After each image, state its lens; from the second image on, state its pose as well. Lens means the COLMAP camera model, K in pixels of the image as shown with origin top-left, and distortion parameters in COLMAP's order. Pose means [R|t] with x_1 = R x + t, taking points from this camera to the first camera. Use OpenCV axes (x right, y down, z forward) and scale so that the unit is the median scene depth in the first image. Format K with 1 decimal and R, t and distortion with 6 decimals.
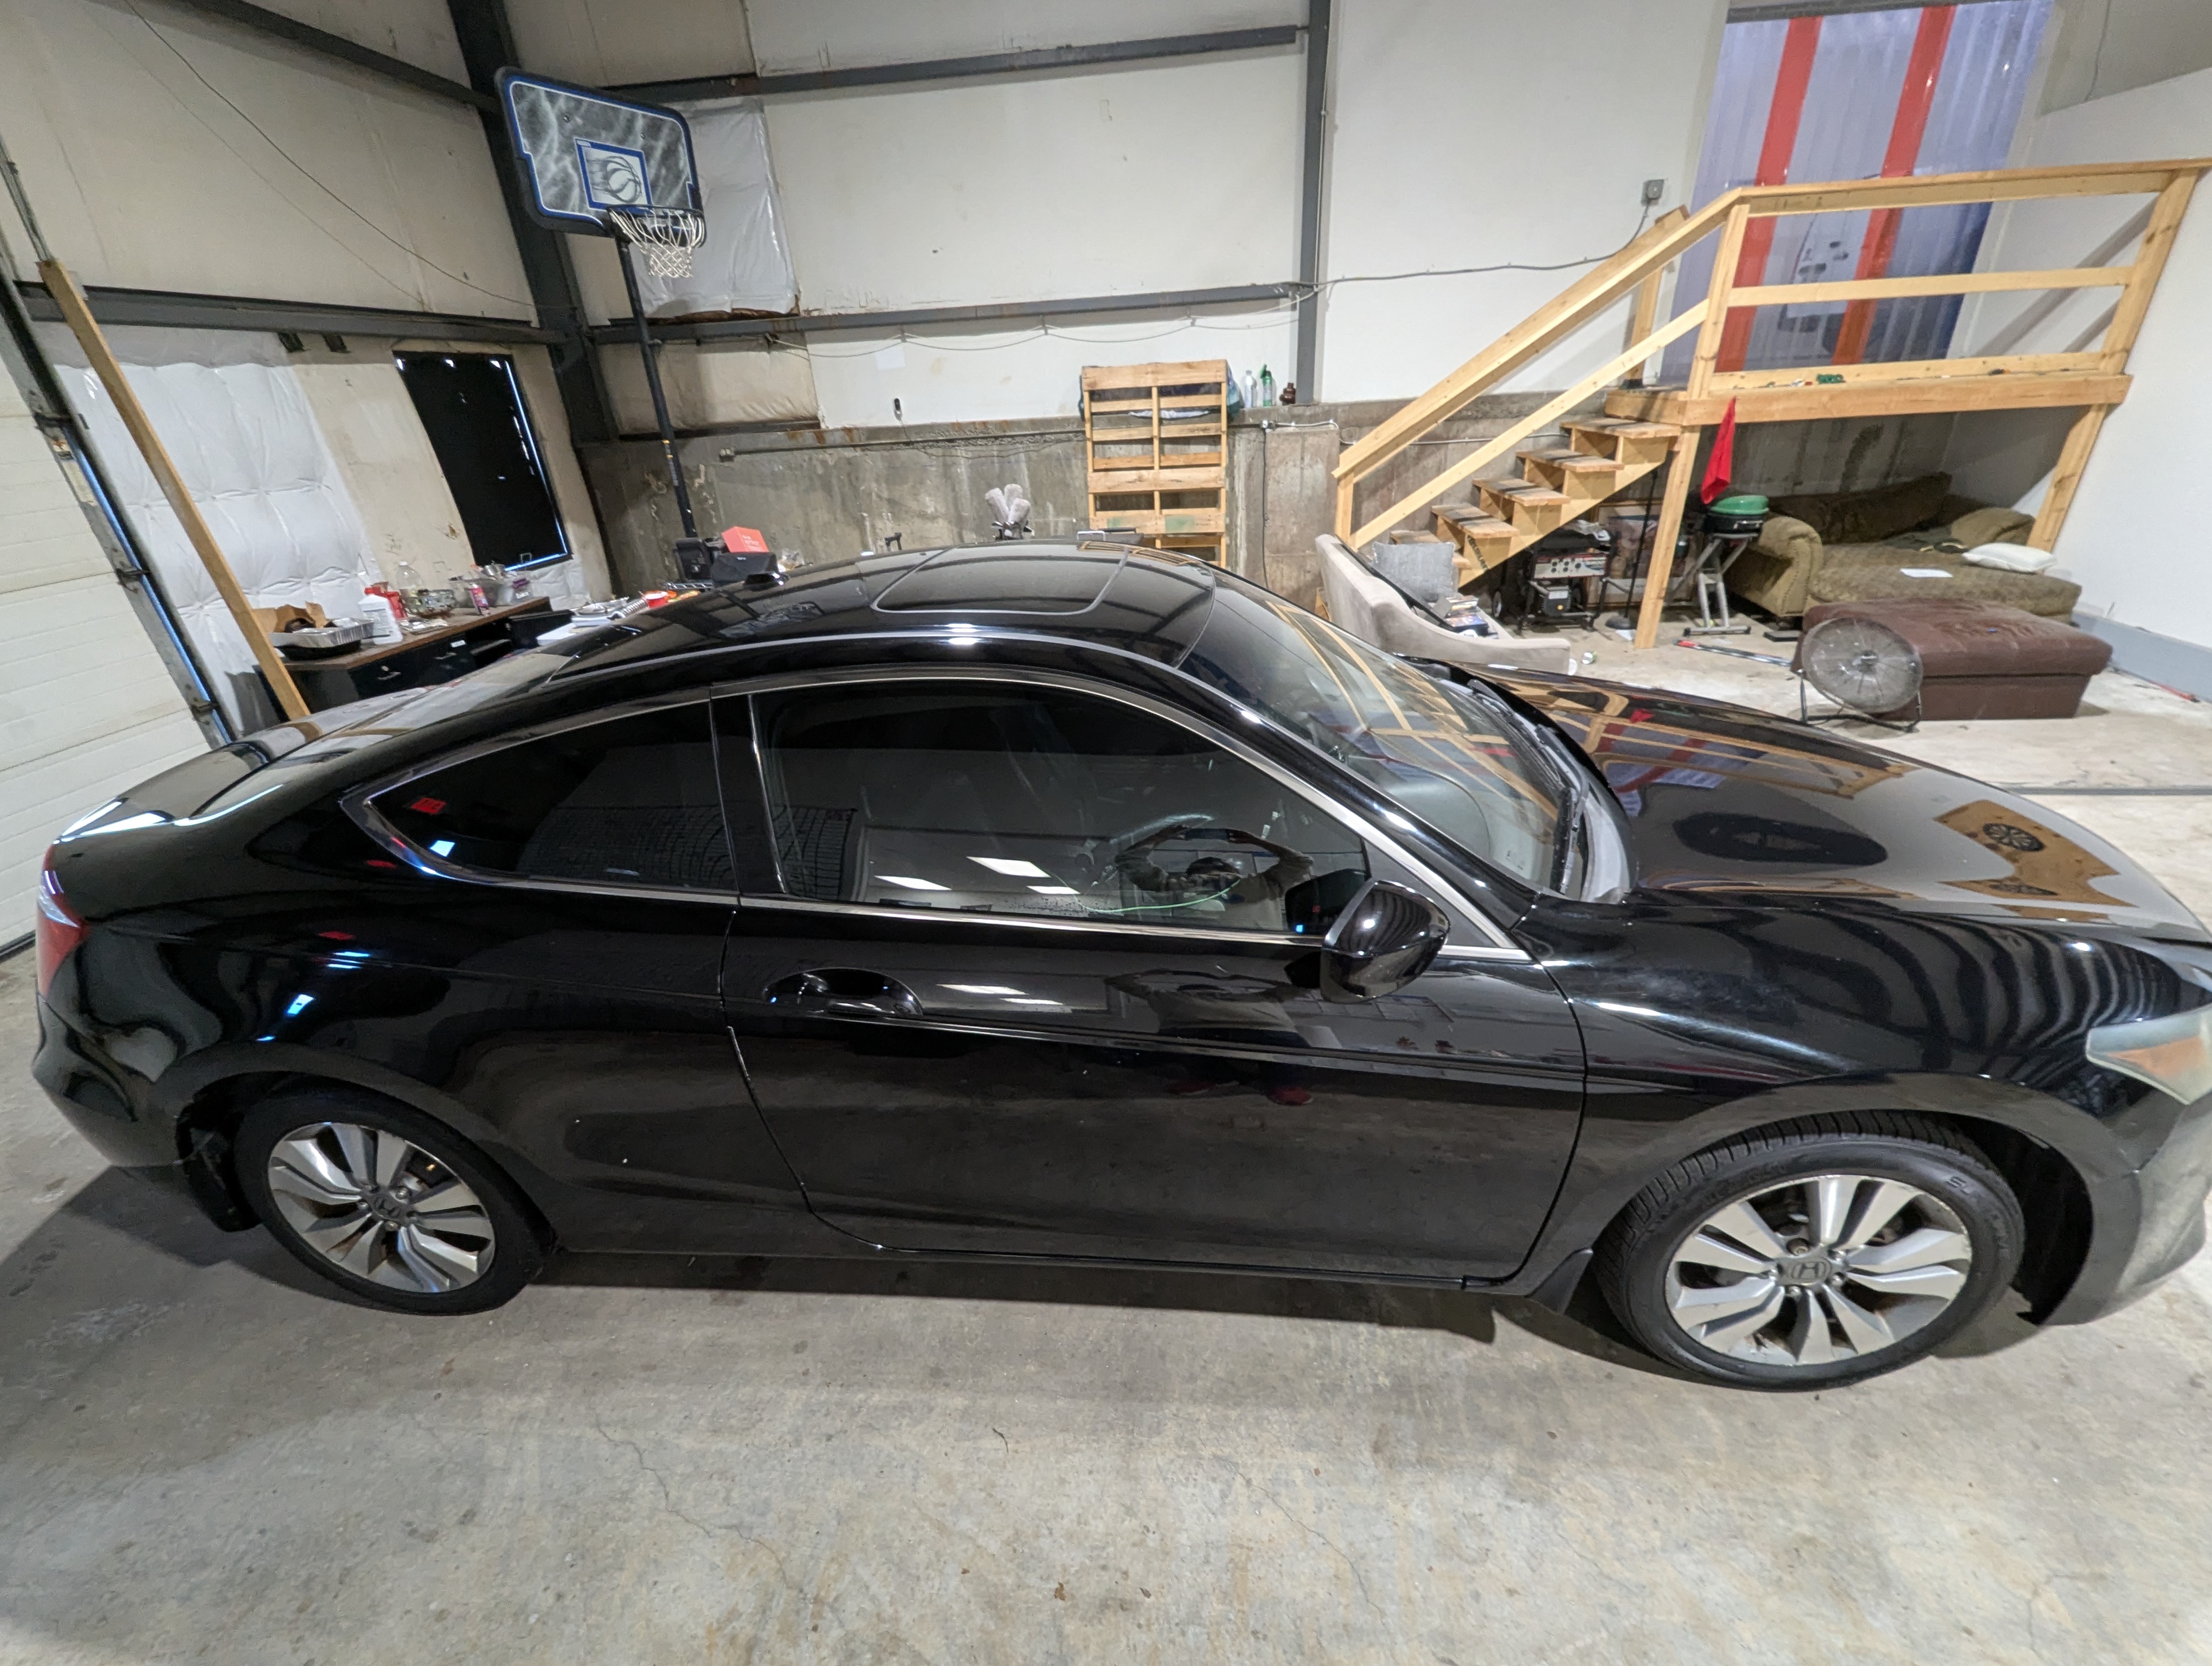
lens RADIAL K [[908.6, 0, 1116.6], [0, 908.6, 859.4], [0, 0, 1]] dist [-0.002225, -0.000517]
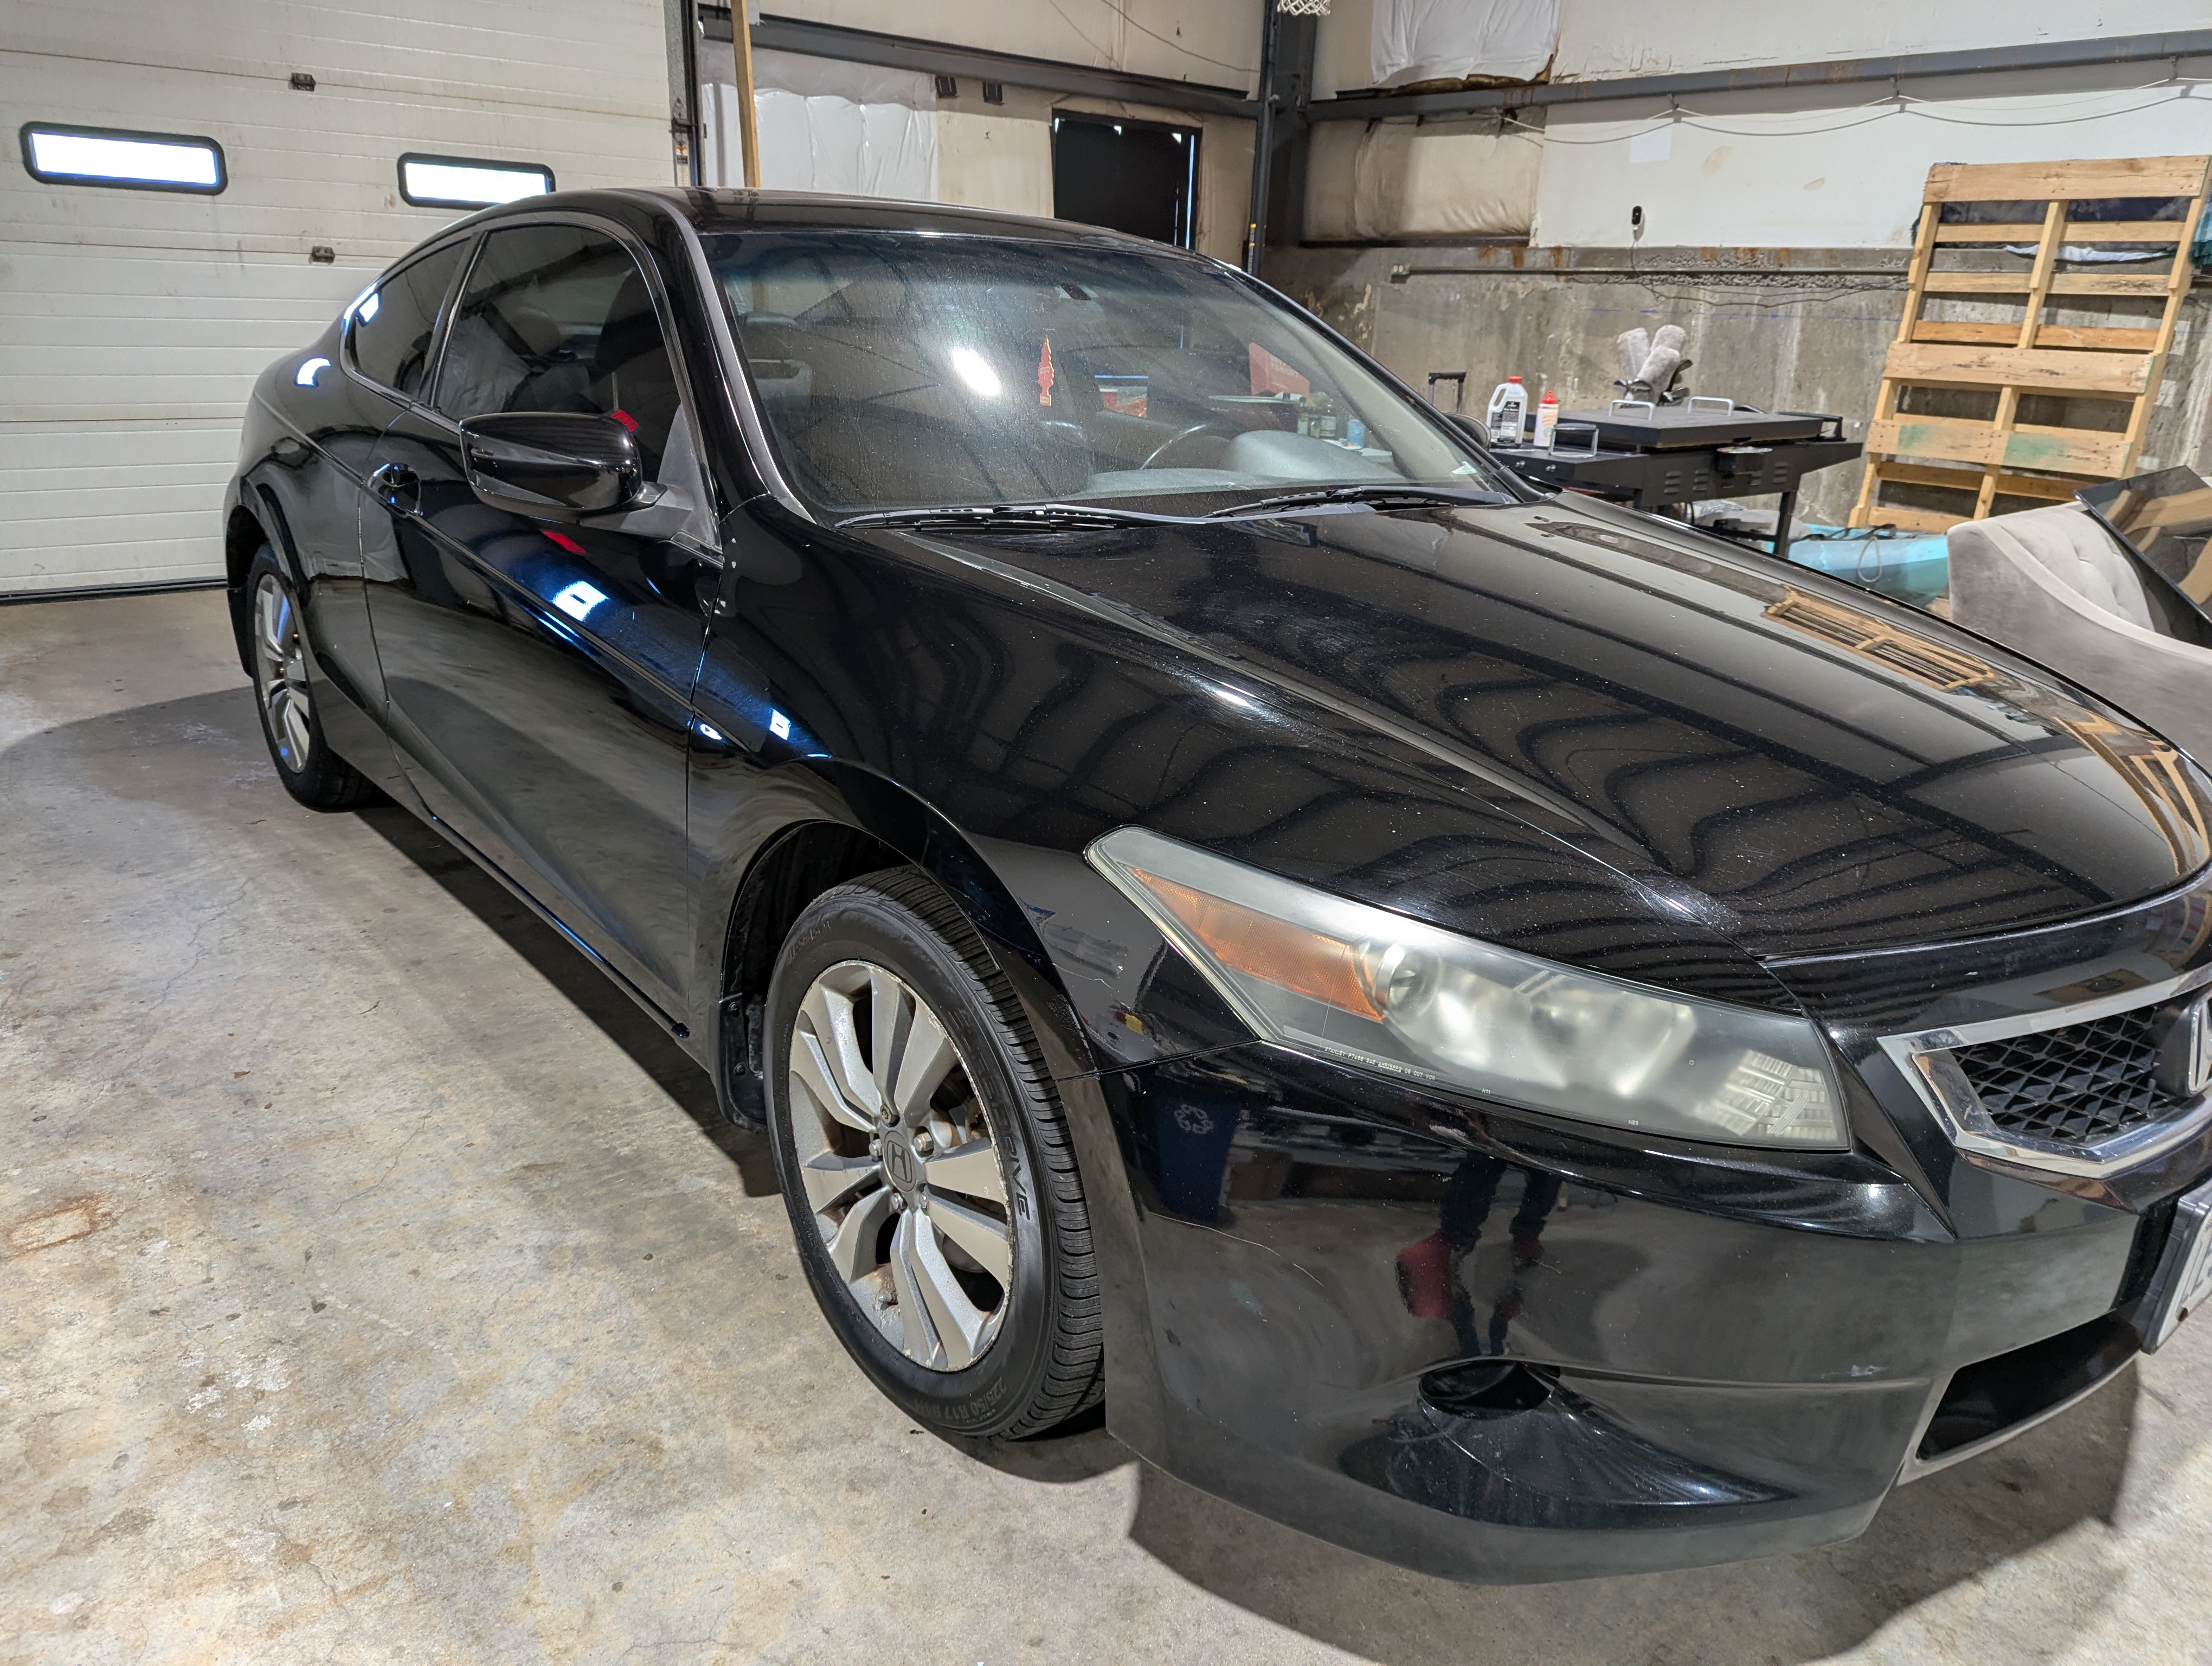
lens RADIAL K [[1547.2, 0, 1106.0], [0, 1547.2, 833.0], [0, 0, 1]] dist [0.076034, -0.078983]
pose [[0.699218, 0.308875, -0.644740, 0.350775], [-0.398286, 0.917231, 0.007477, 0.039967], [0.593685, 0.251563, 0.764365, 0.041500]]
